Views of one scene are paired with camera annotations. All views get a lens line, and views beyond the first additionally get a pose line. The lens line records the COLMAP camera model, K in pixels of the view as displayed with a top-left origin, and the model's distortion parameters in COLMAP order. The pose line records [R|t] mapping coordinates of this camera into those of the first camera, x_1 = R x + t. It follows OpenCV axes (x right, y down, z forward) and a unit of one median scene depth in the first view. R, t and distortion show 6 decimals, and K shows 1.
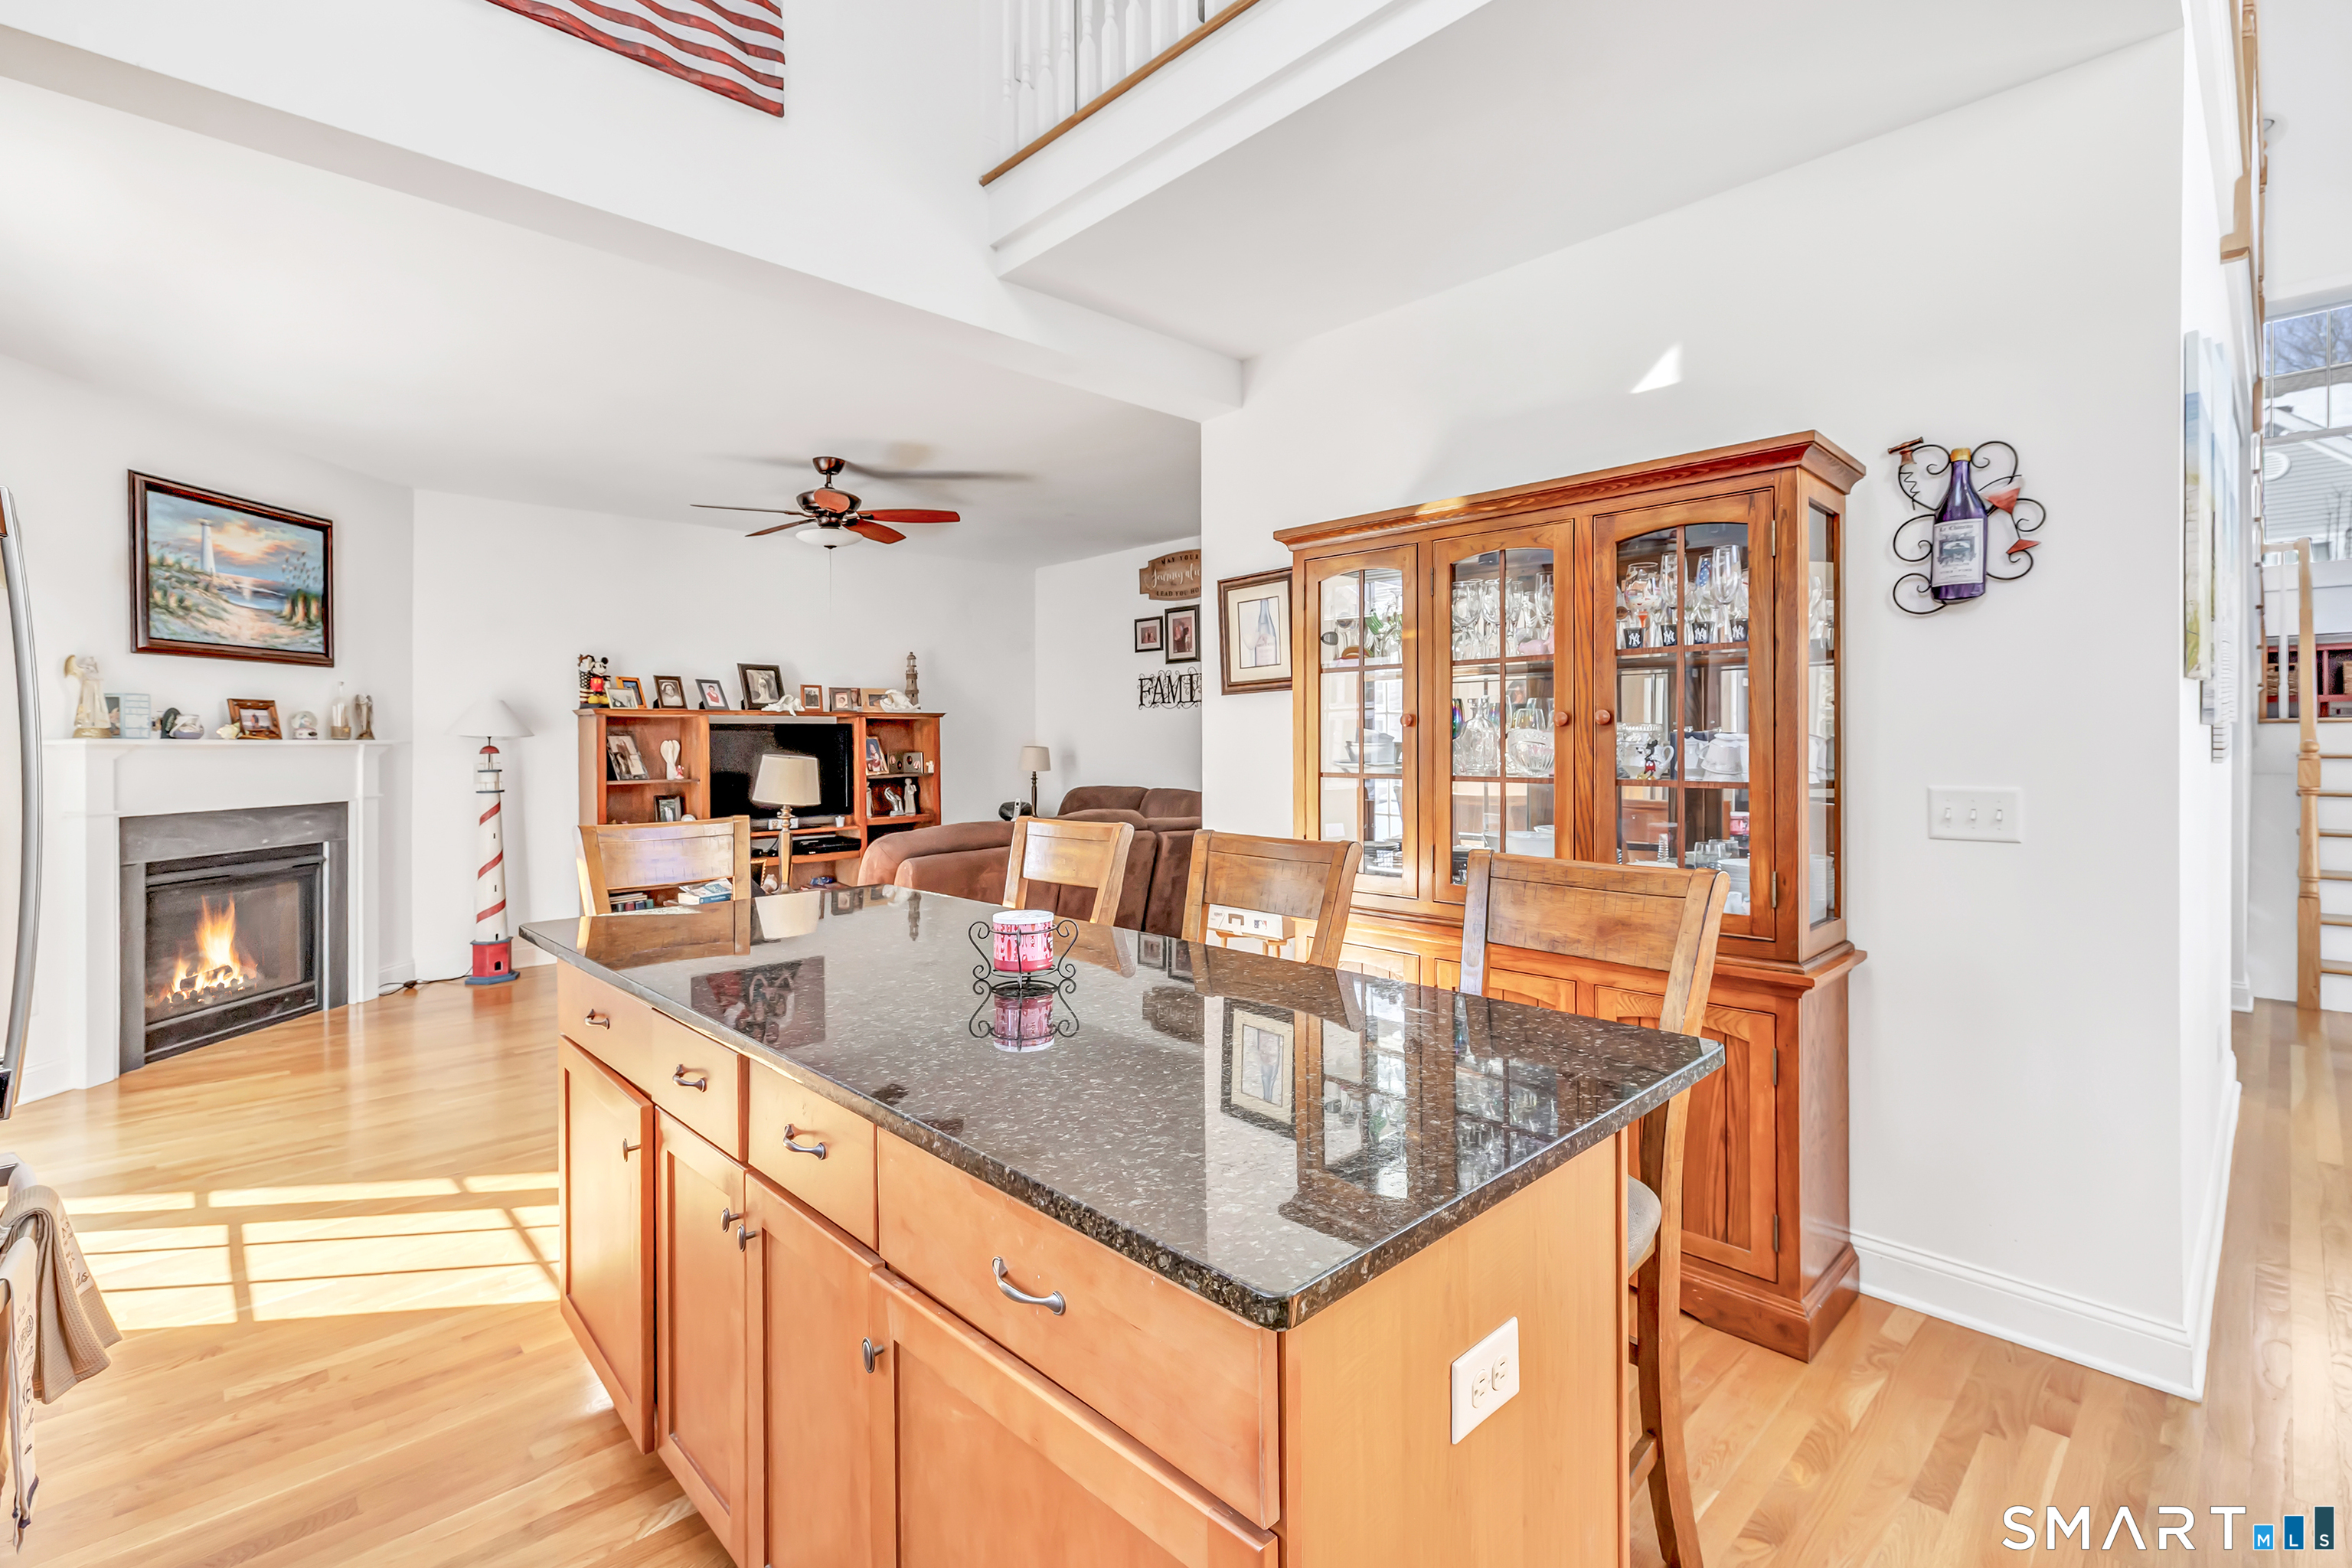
lens RADIAL K [[1036.3, 0, 1182.9], [0, 1036.3, 743.6], [0, 0, 1]] dist [-0.016525, 0.000105]
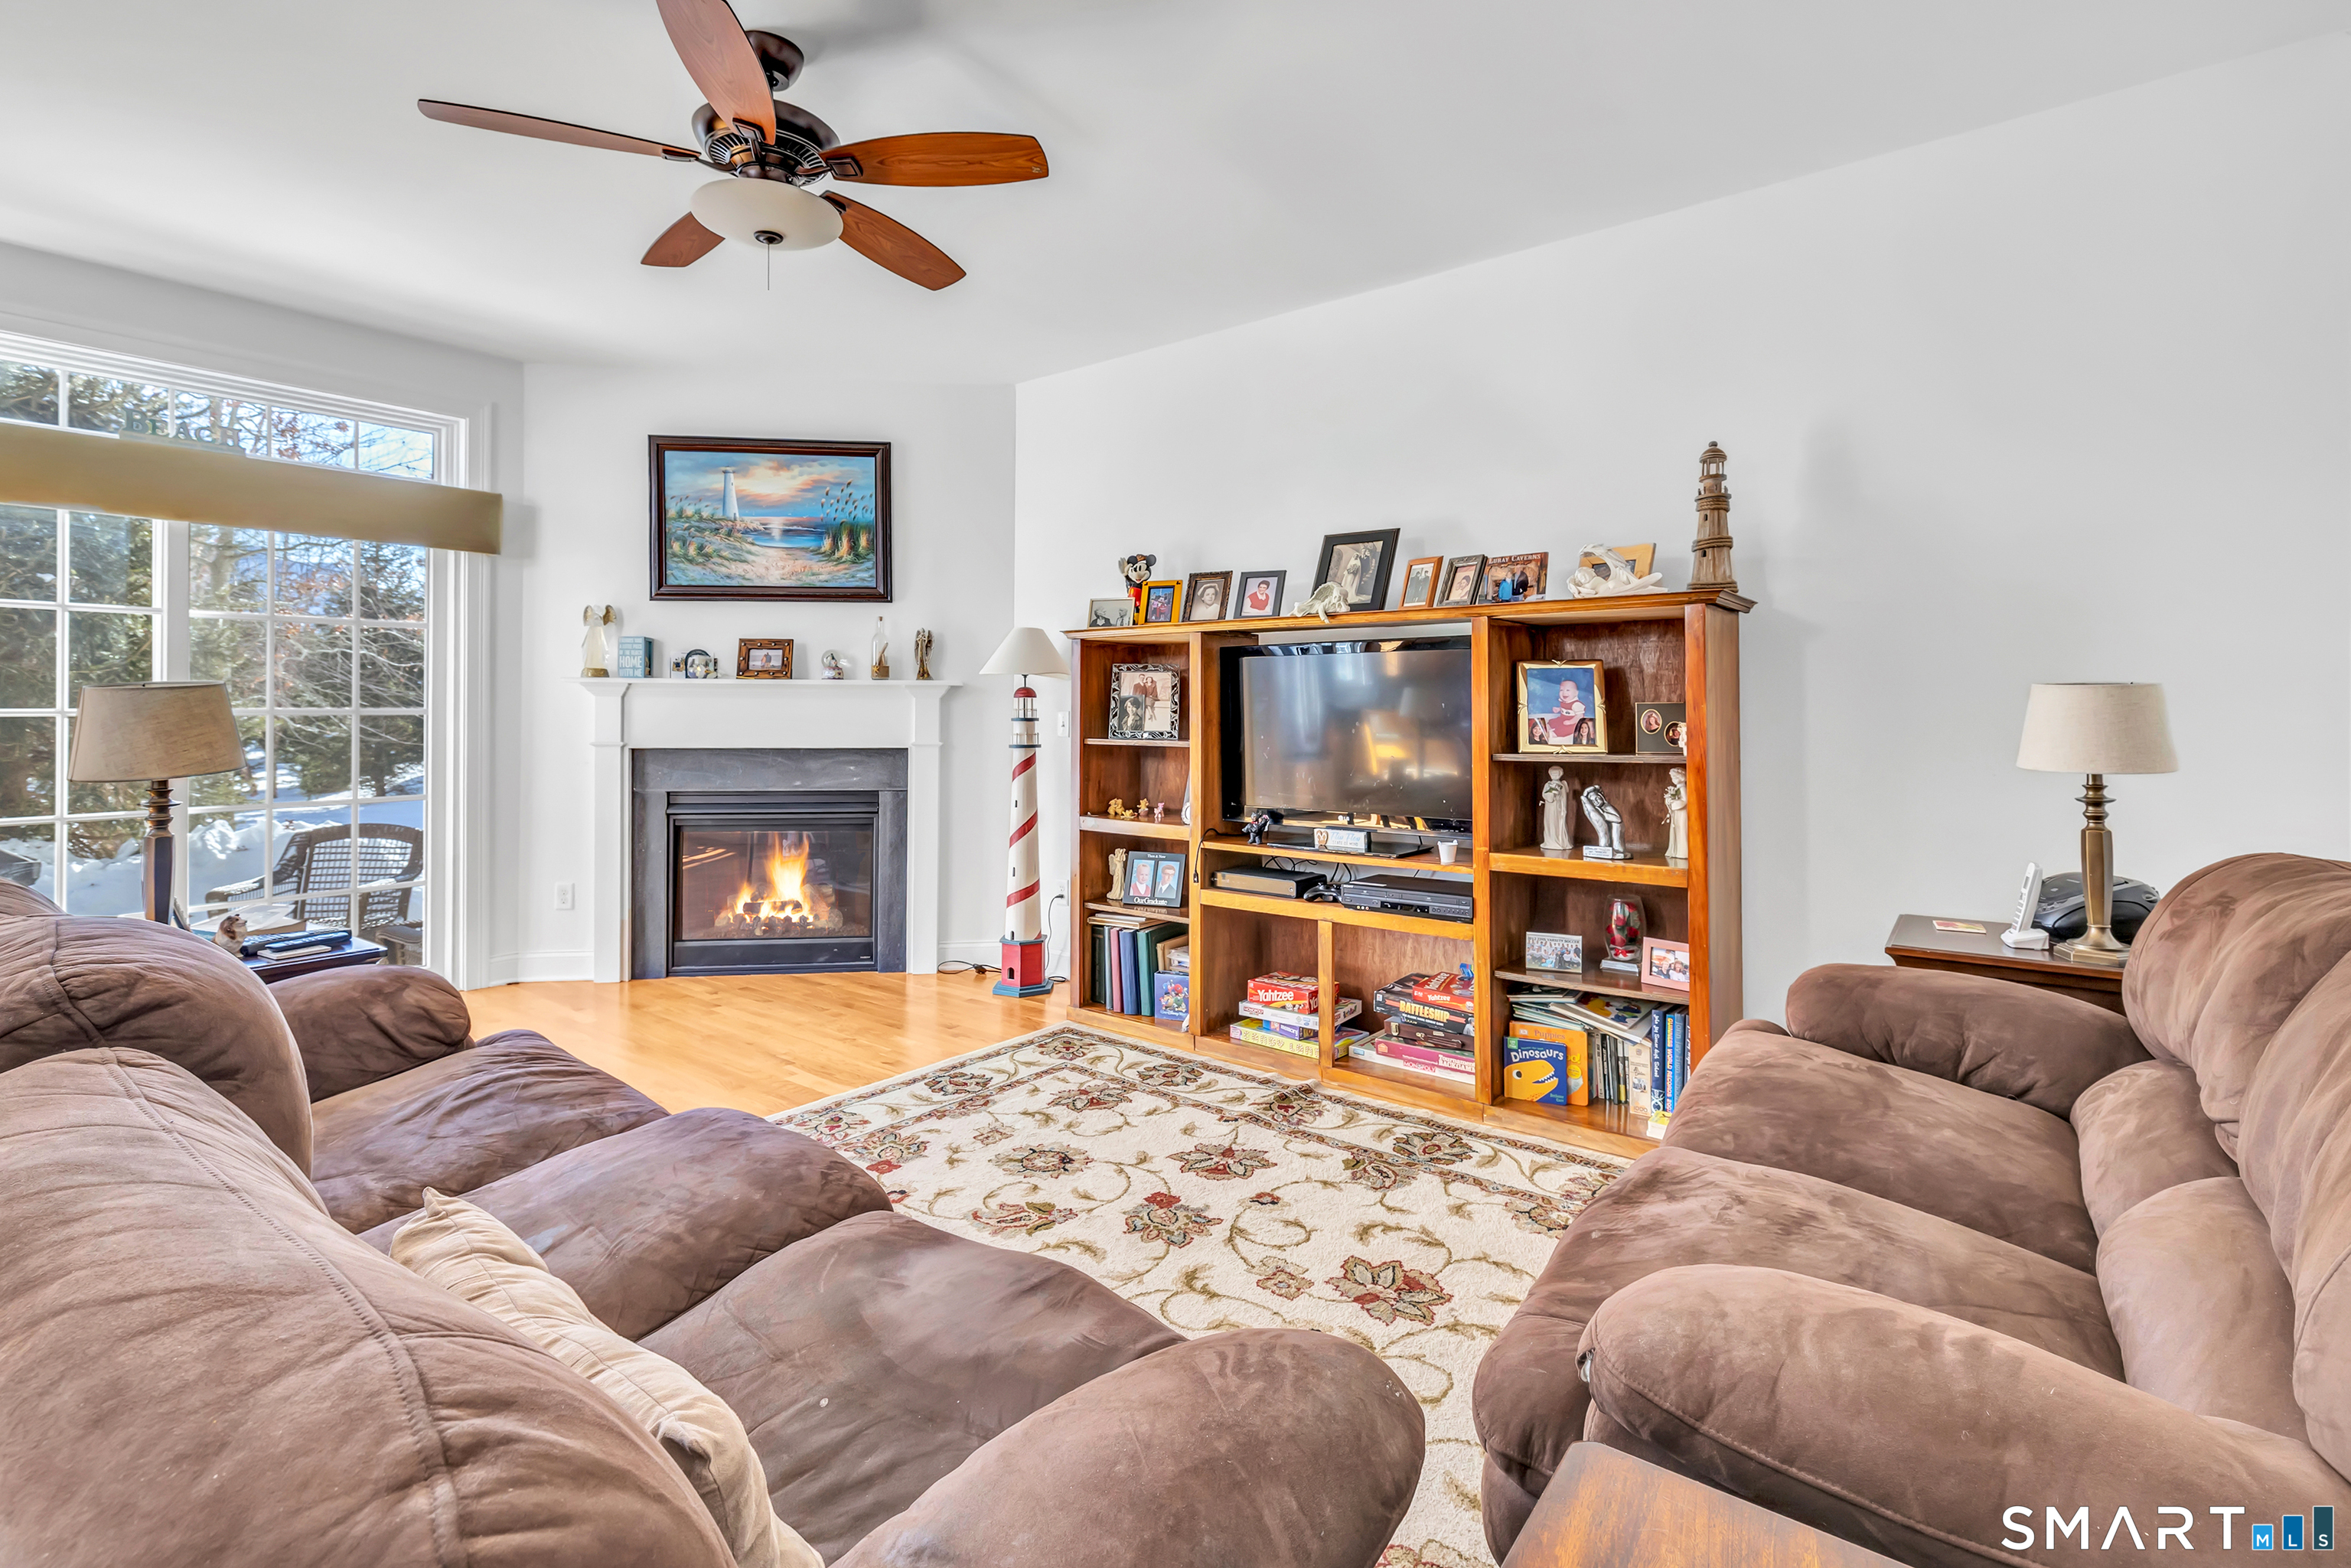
lens RADIAL K [[1058.3, 0, 1184.6], [0, 1058.3, 702.0], [0, 0, 1]] dist [0.001939, -0.000045]
pose [[0.143818, 0.002249, -0.989602, 0.155440], [-0.004347, 0.999989, 0.001640, 0.013440], [0.989595, 0.004065, 0.143826, 1.159525]]
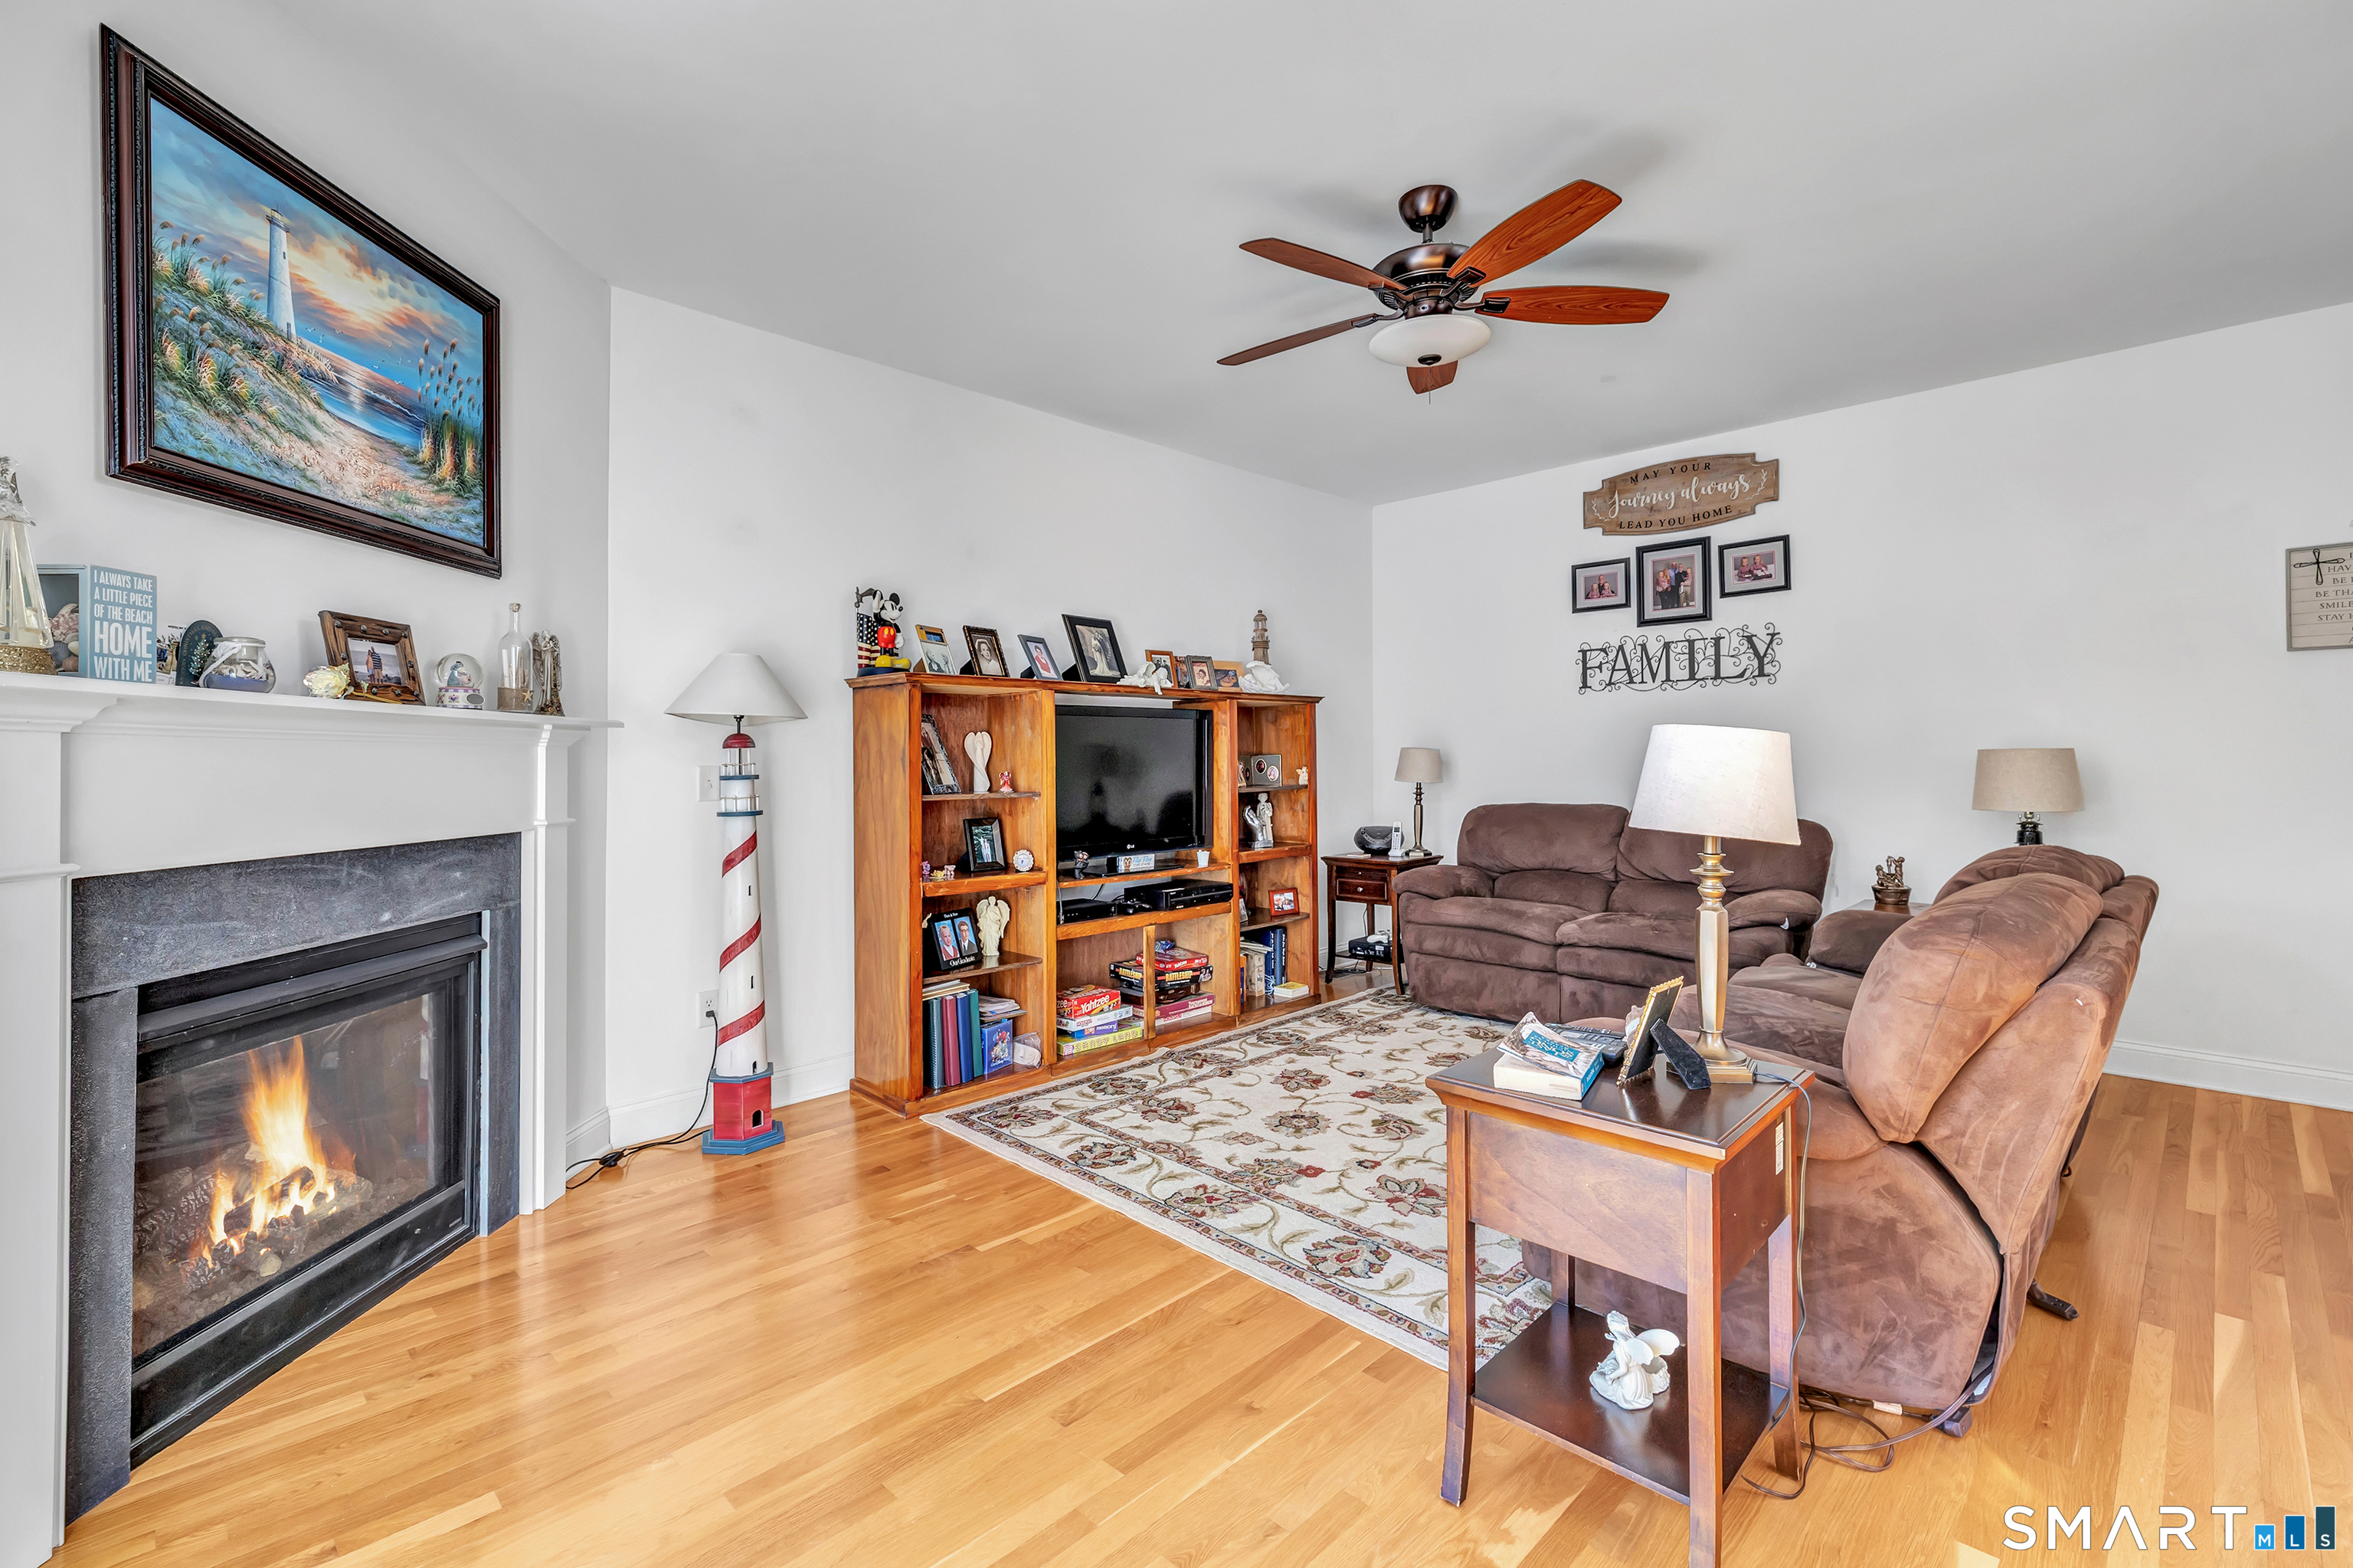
lens RADIAL K [[1041.5, 0, 1180.0], [0, 1041.5, 755.8], [0, 0, 1]] dist [-0.002687, -0.000474]
pose [[0.999955, 0.000656, 0.009489, -0.498744], [-0.000583, 0.999971, -0.007594, 0.021704], [-0.009493, 0.007588, 0.999926, 0.476988]]
